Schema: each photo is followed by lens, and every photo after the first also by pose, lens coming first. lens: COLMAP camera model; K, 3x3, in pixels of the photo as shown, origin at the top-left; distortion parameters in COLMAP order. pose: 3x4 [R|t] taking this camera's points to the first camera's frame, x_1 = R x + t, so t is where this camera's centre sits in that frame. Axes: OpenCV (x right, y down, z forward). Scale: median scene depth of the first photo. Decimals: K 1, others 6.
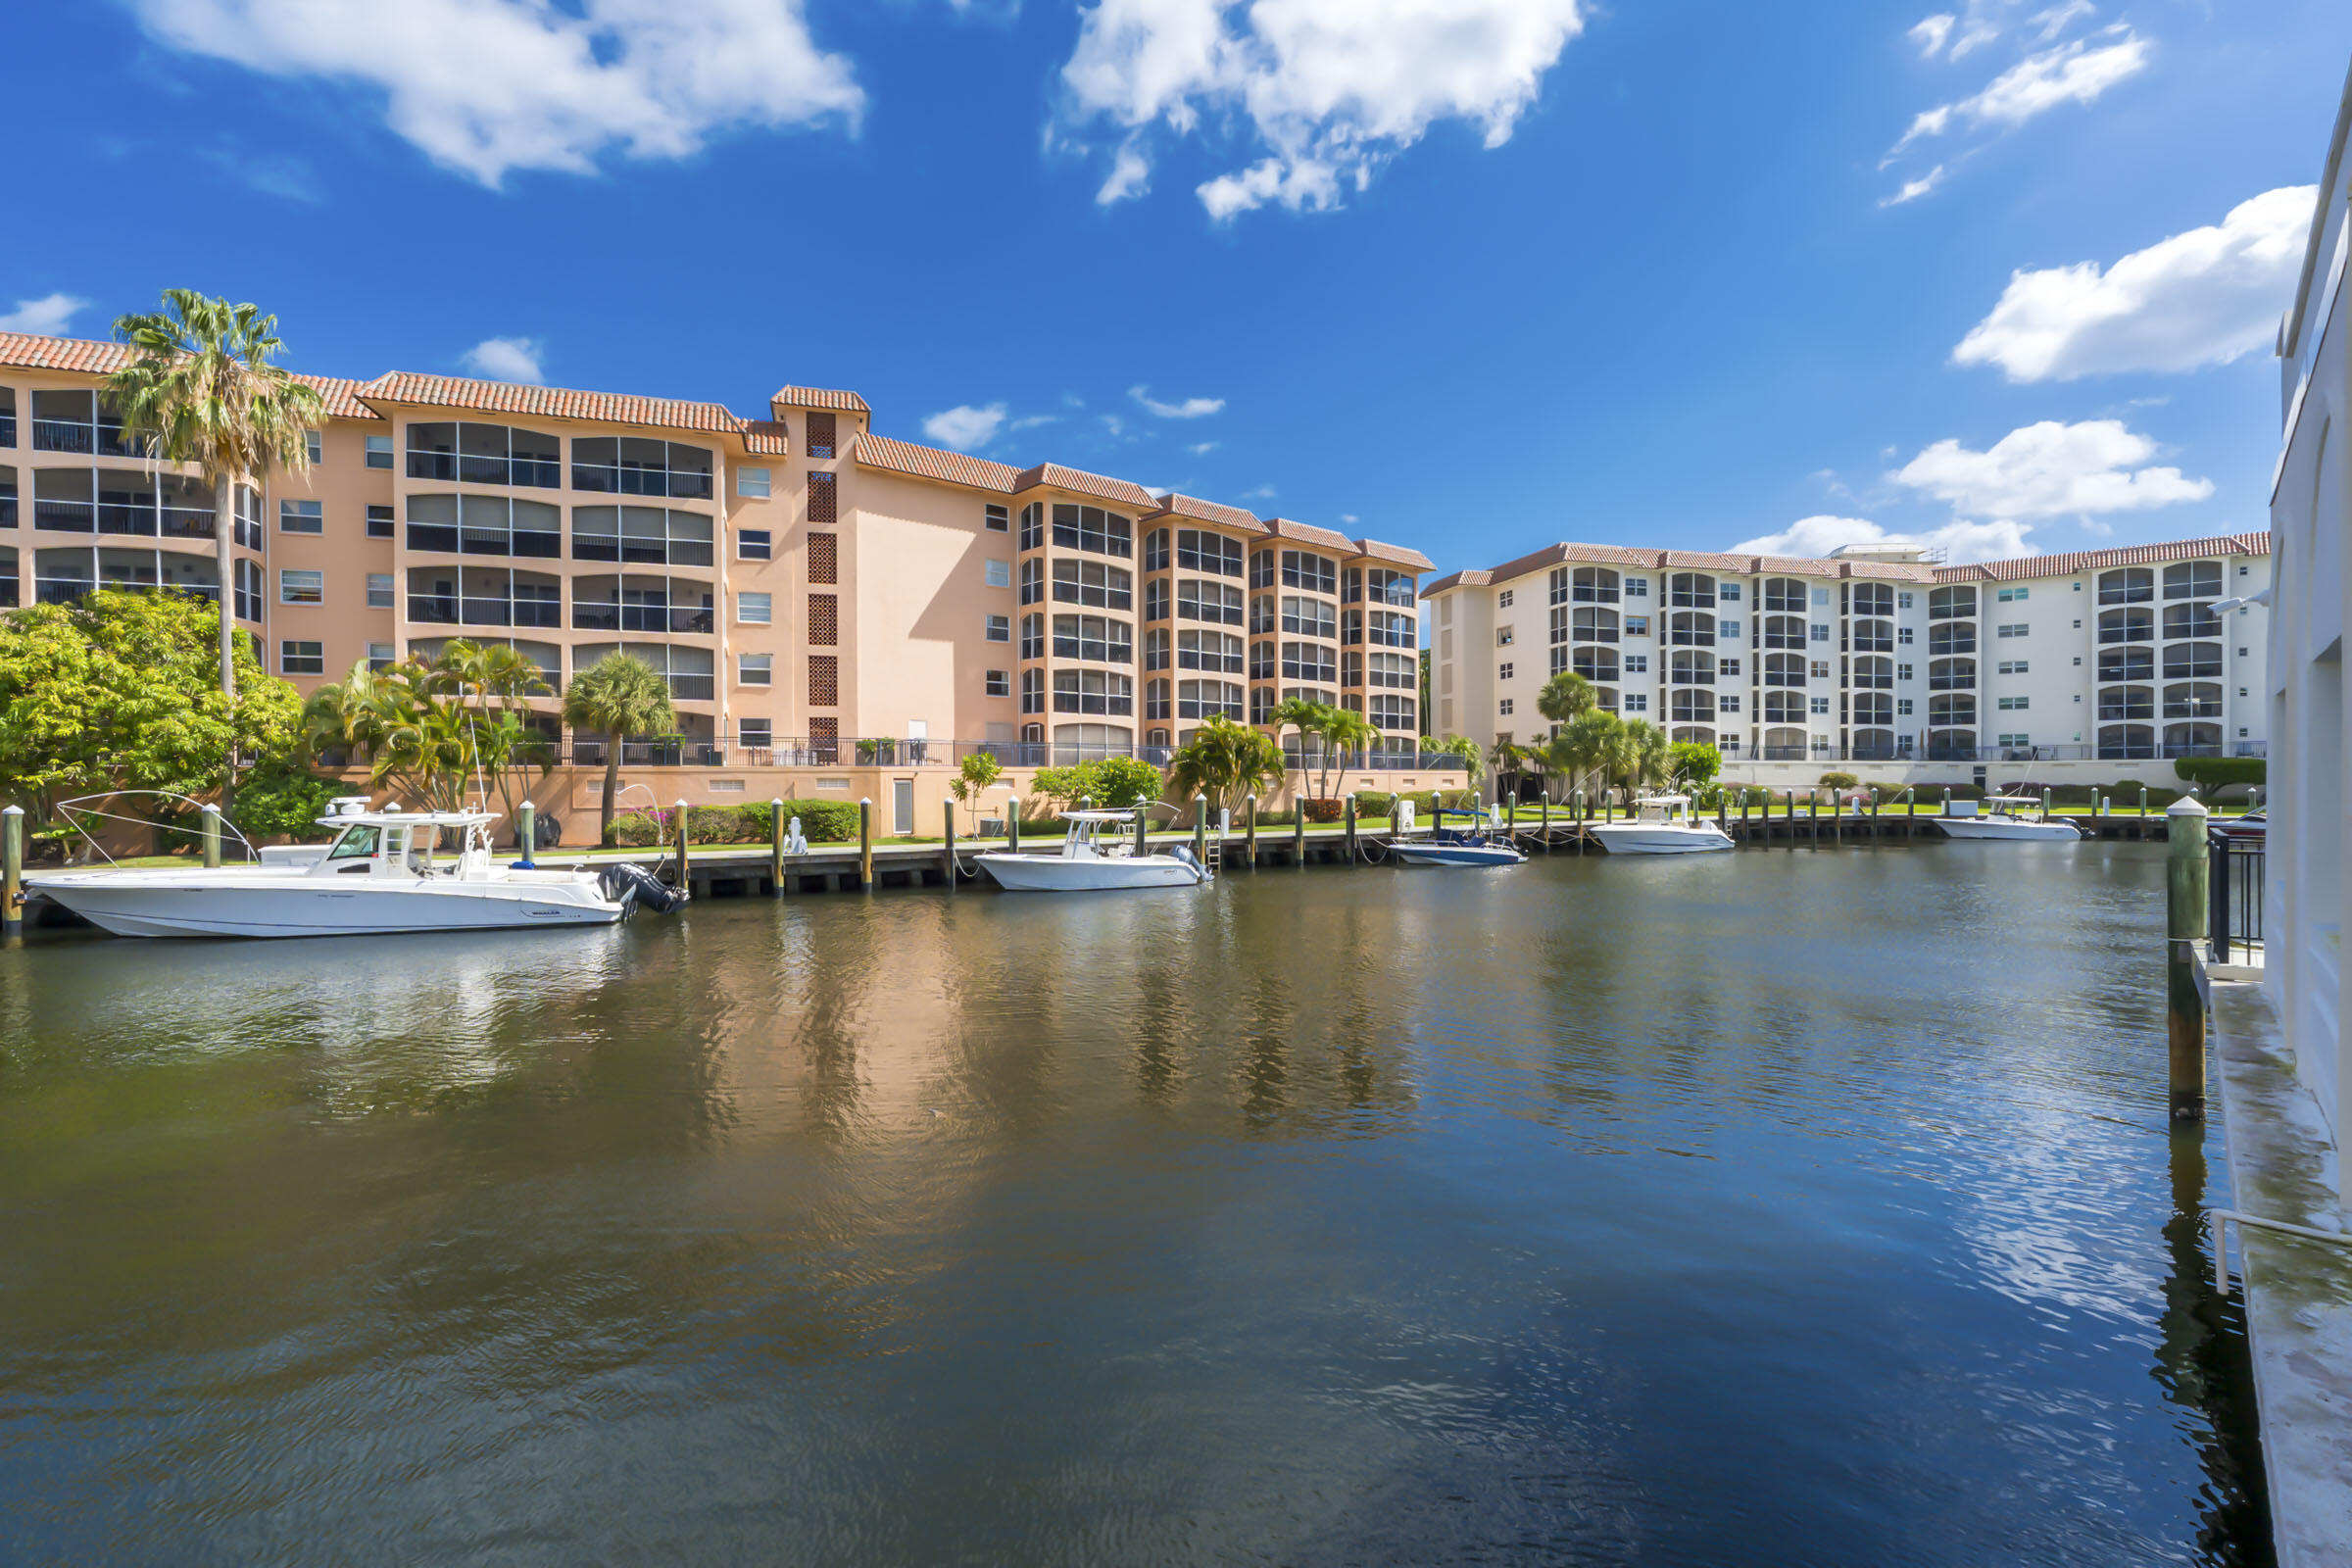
lens RADIAL K [[1035.1, 0, 1176.0], [0, 1035.1, 784.0], [0, 0, 1]] dist [0.004880, 0.000821]
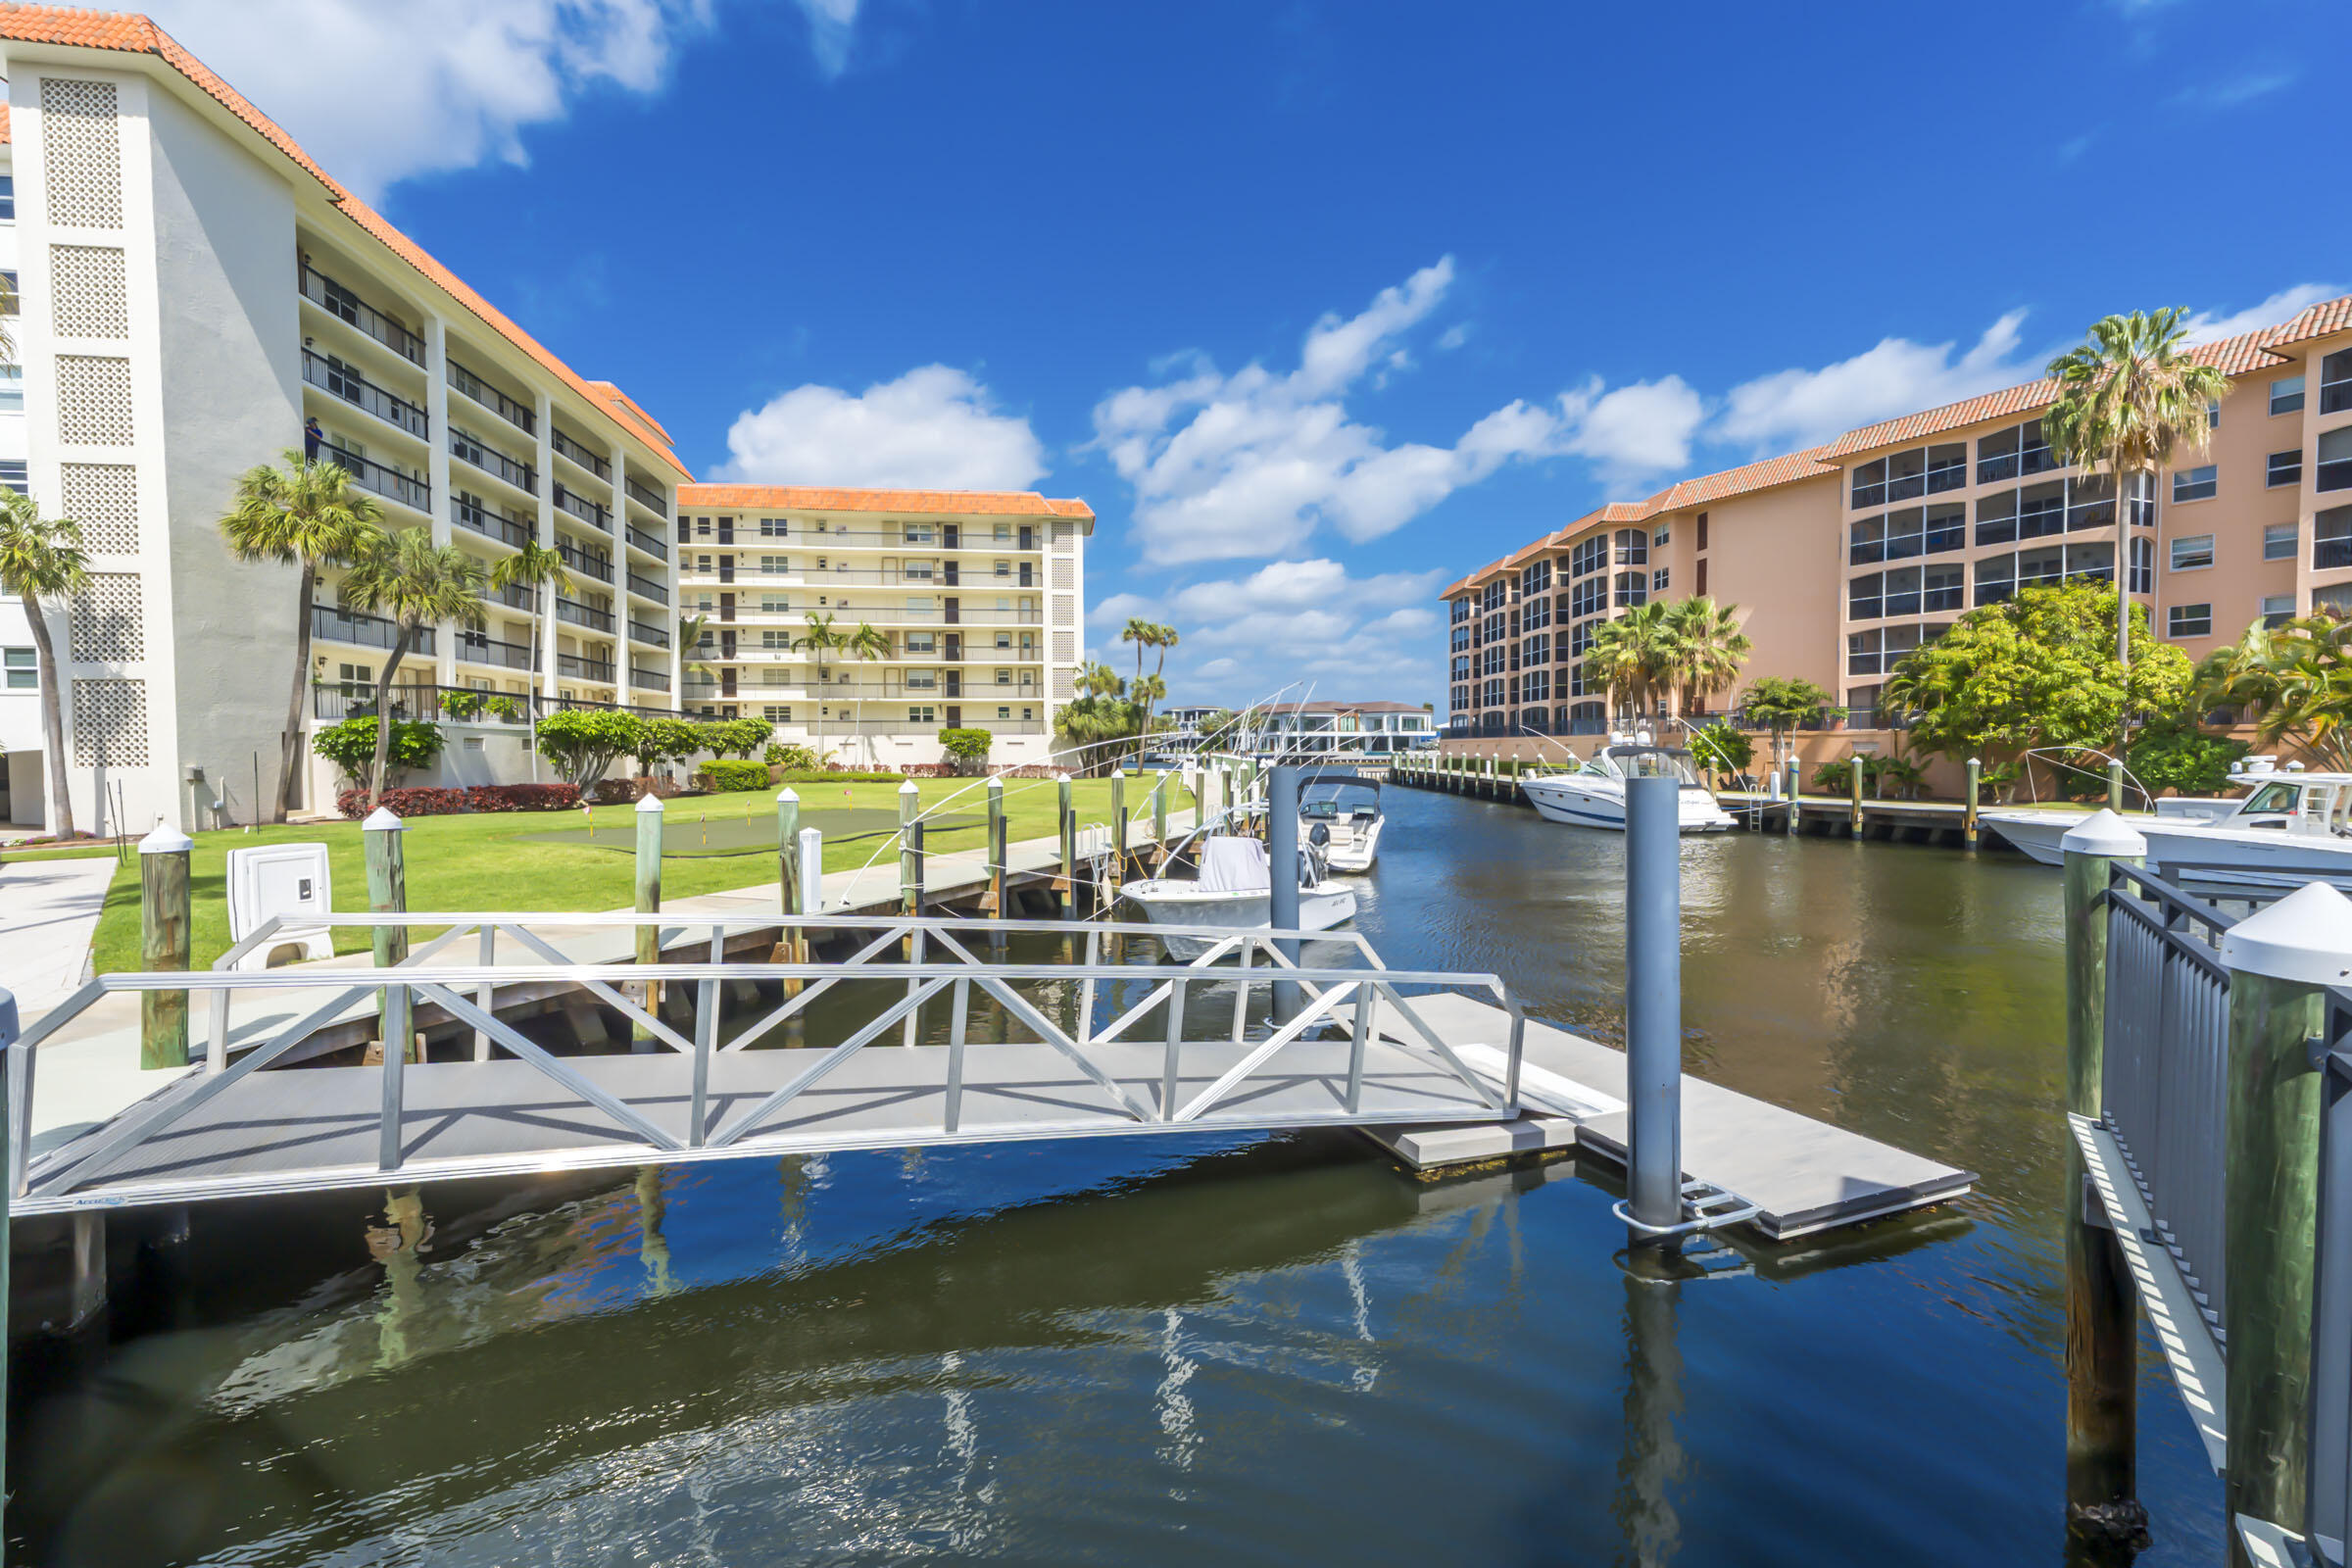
lens RADIAL K [[1035.1, 0, 1176.0], [0, 1035.1, 784.0], [0, 0, 1]] dist [0.004880, 0.000821]
pose [[0.122658, 0.045785, -0.991392, 0.097535], [0.000900, 0.998930, 0.046245, -0.007774], [0.992449, -0.006565, 0.122485, -0.171388]]
